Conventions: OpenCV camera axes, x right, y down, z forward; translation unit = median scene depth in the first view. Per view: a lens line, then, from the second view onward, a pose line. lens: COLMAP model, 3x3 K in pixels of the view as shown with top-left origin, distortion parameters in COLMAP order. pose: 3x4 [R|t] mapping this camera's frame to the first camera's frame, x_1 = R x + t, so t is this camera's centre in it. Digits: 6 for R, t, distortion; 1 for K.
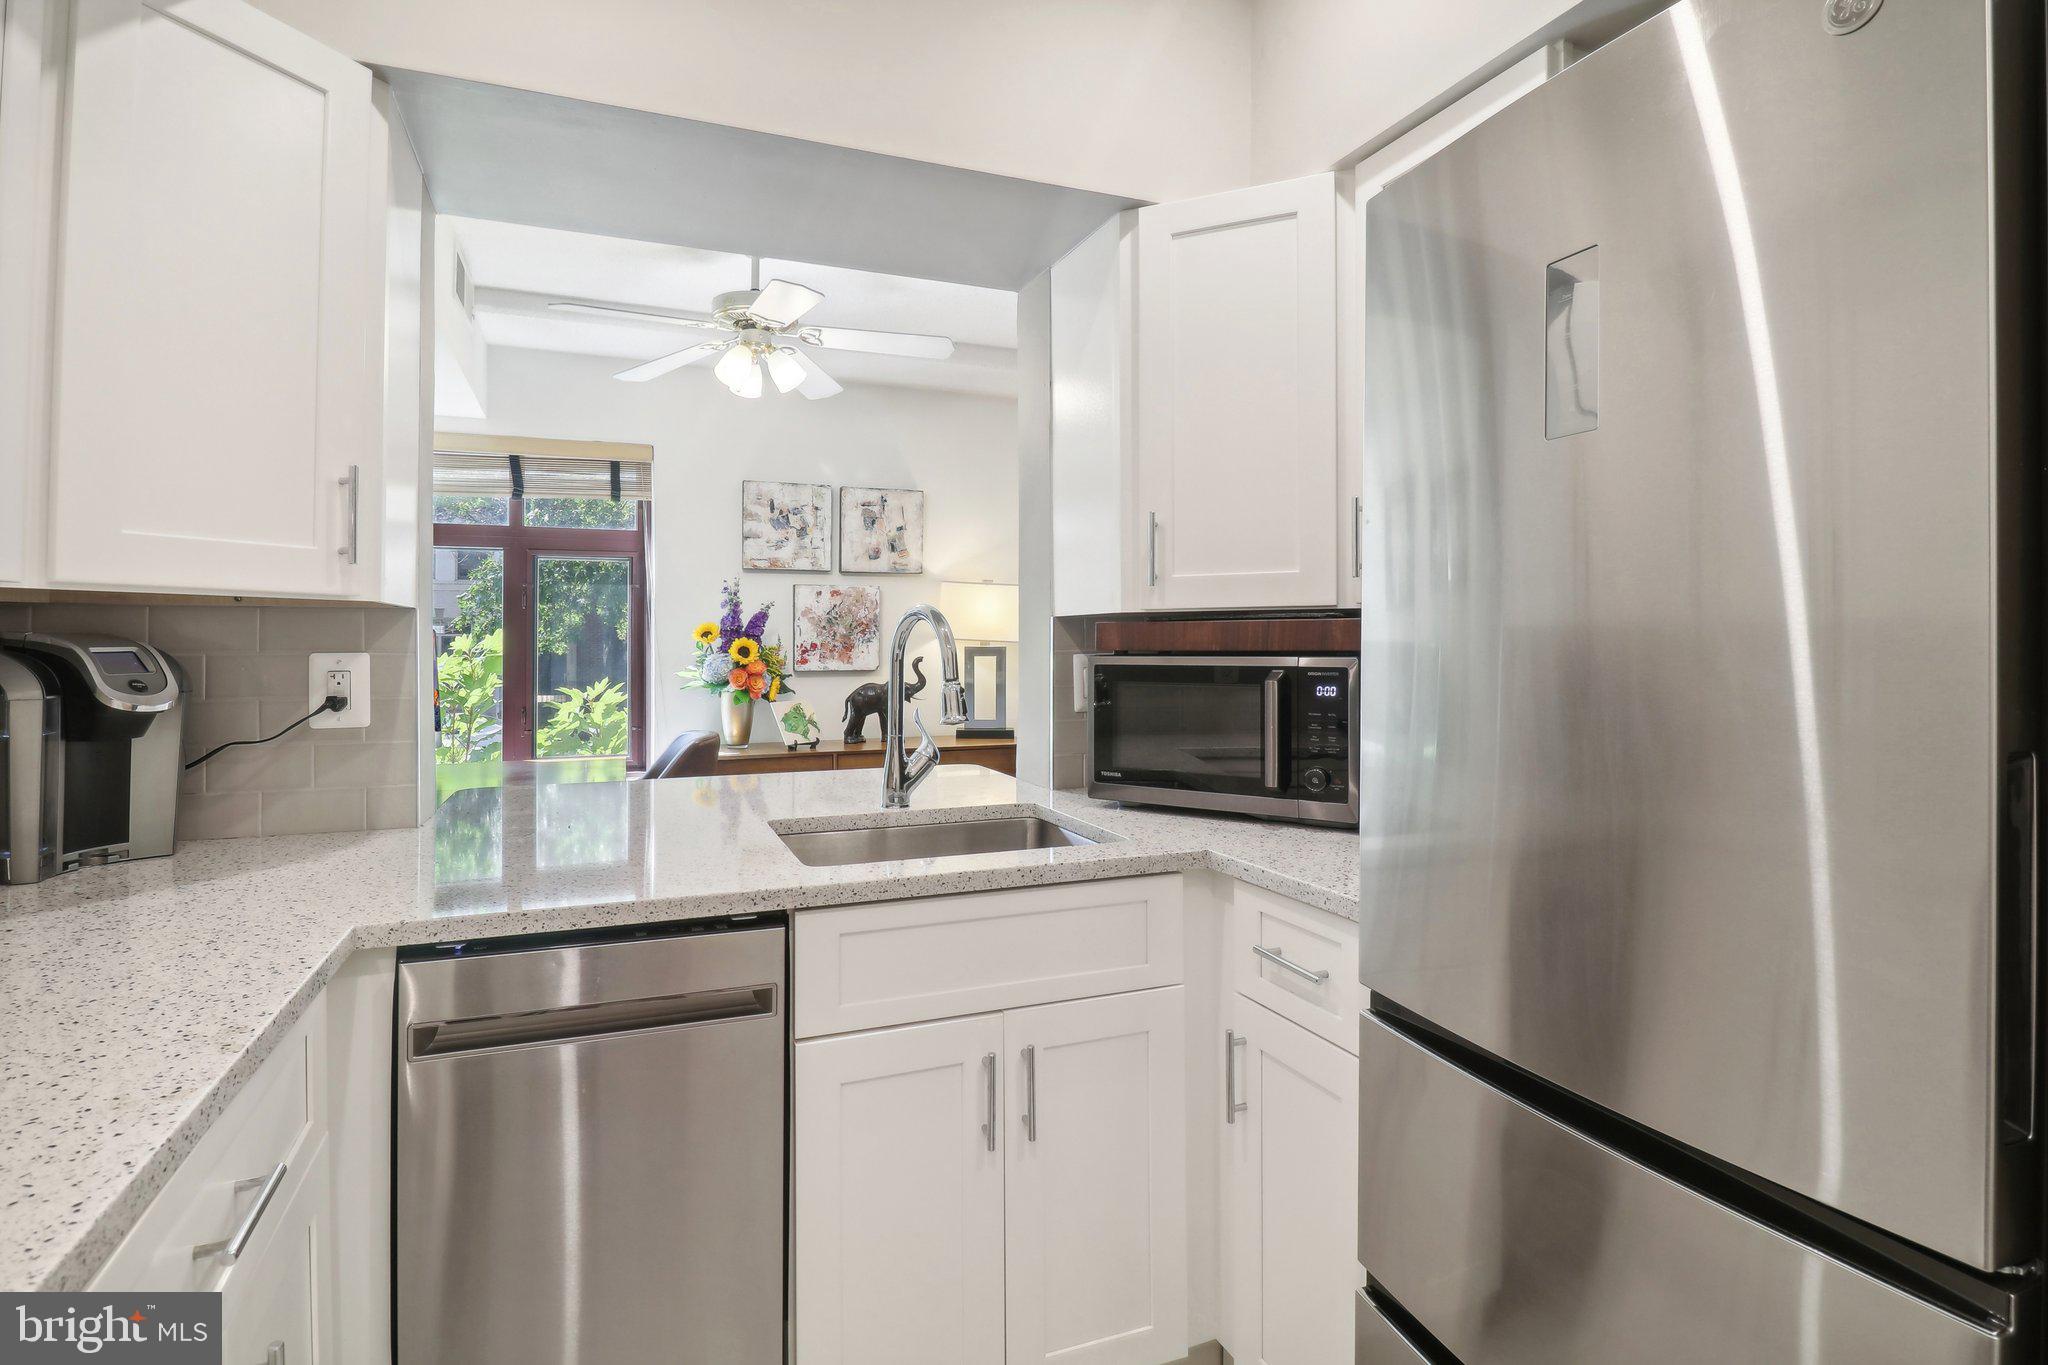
lens RADIAL K [[979.0, 0, 1020.3], [0, 979.0, 633.5], [0, 0, 1]] dist [-0.021178, -0.000307]
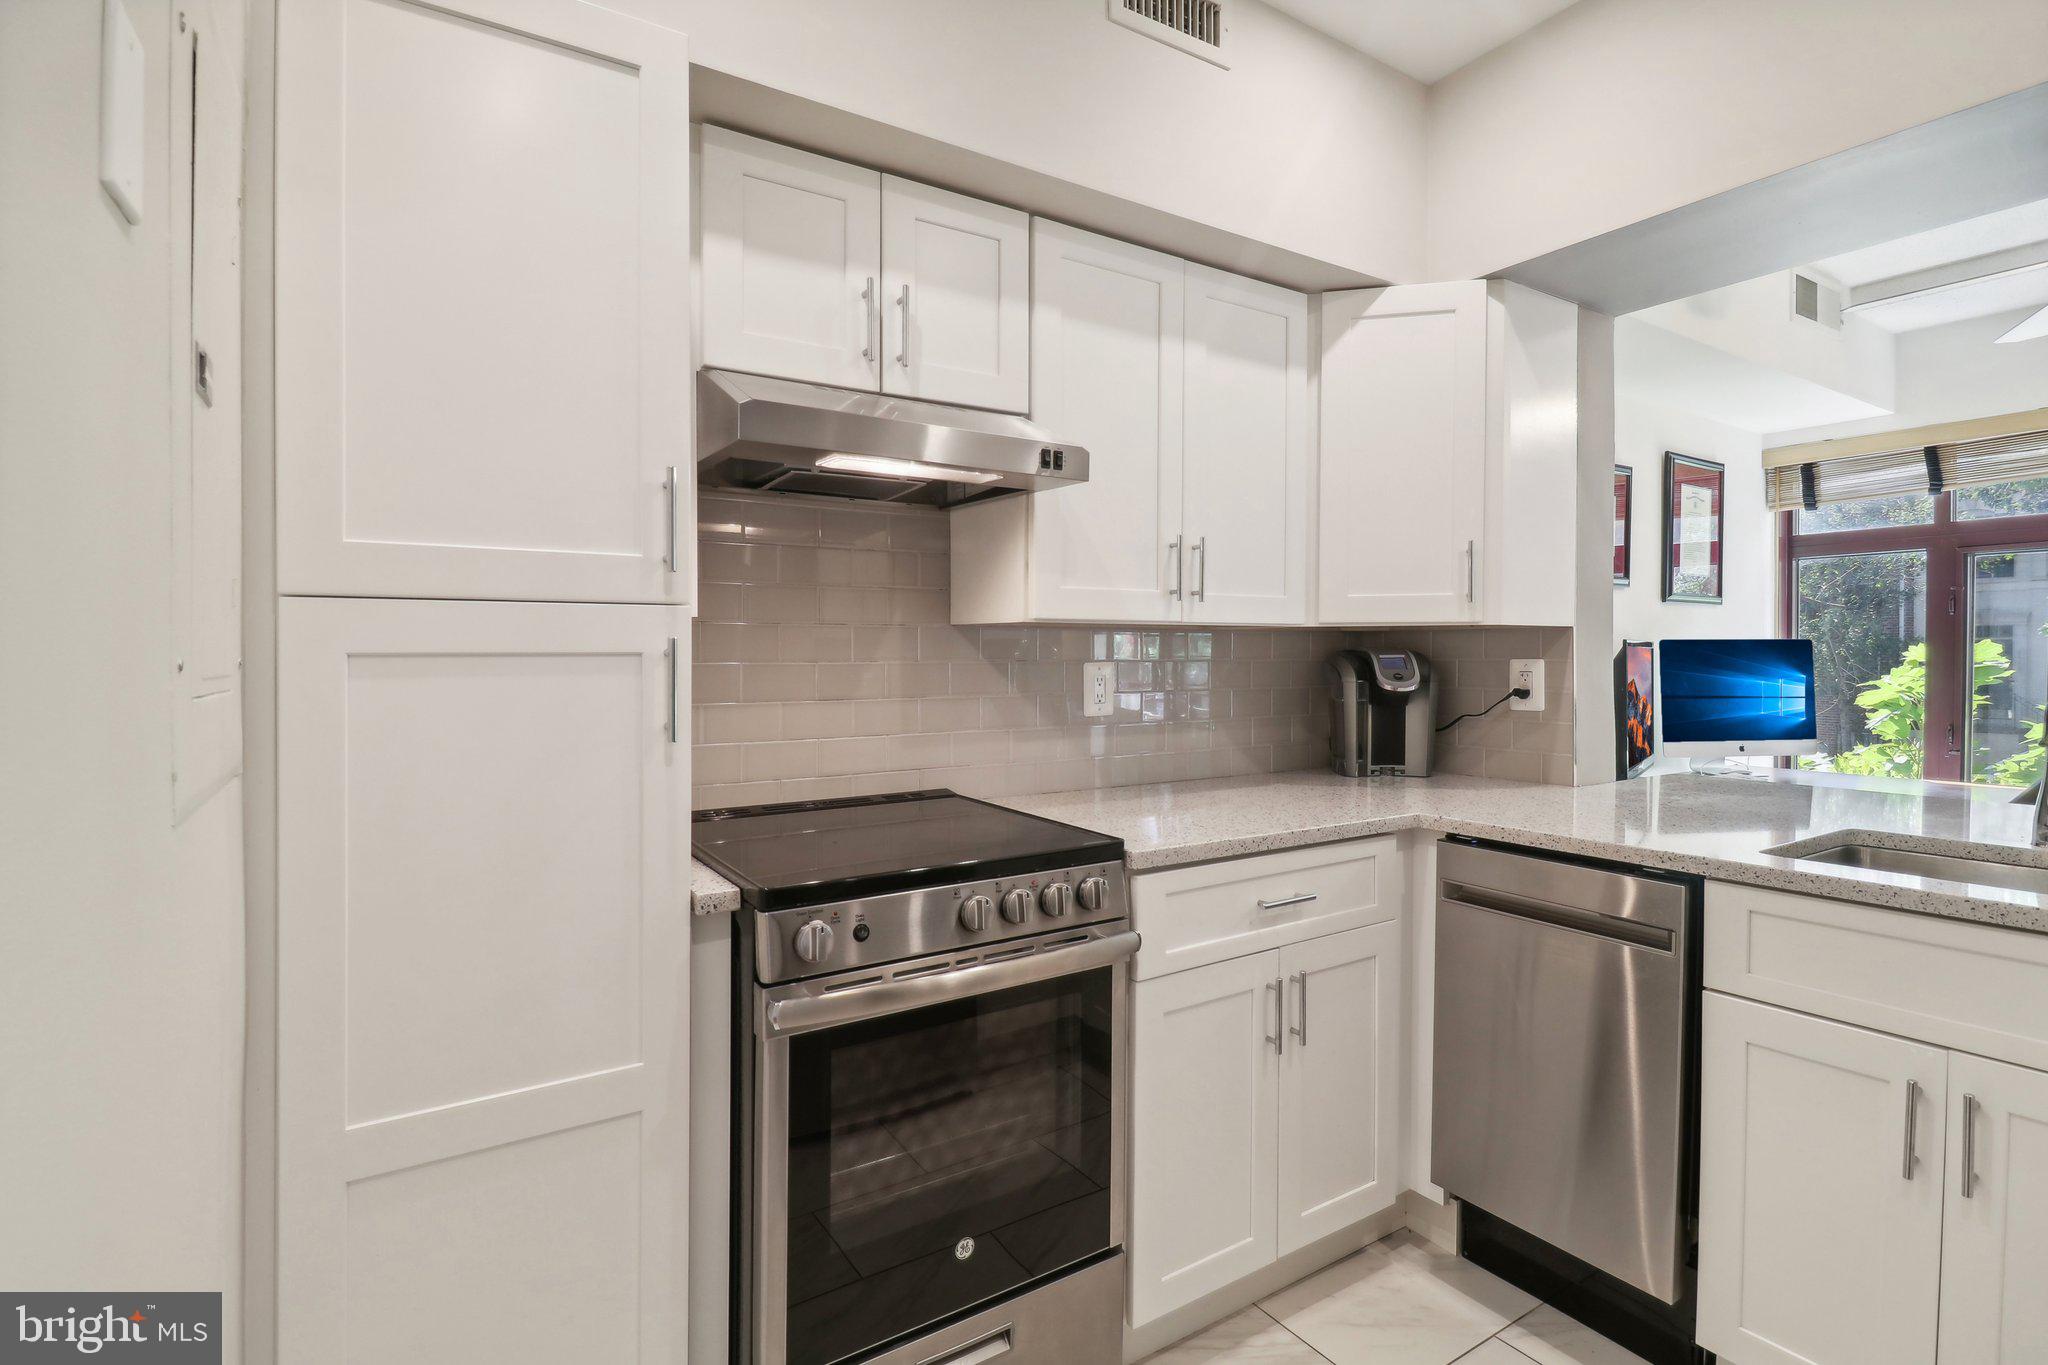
lens RADIAL K [[971.8, 0, 1010.1], [0, 971.8, 658.3], [0, 0, 1]] dist [-0.020432, 0.000056]
pose [[0.182810, 0.004519, -0.983138, 0.199755], [0.009594, 0.999934, 0.006380, 0.000771], [0.983102, -0.010598, 0.182754, -0.009714]]
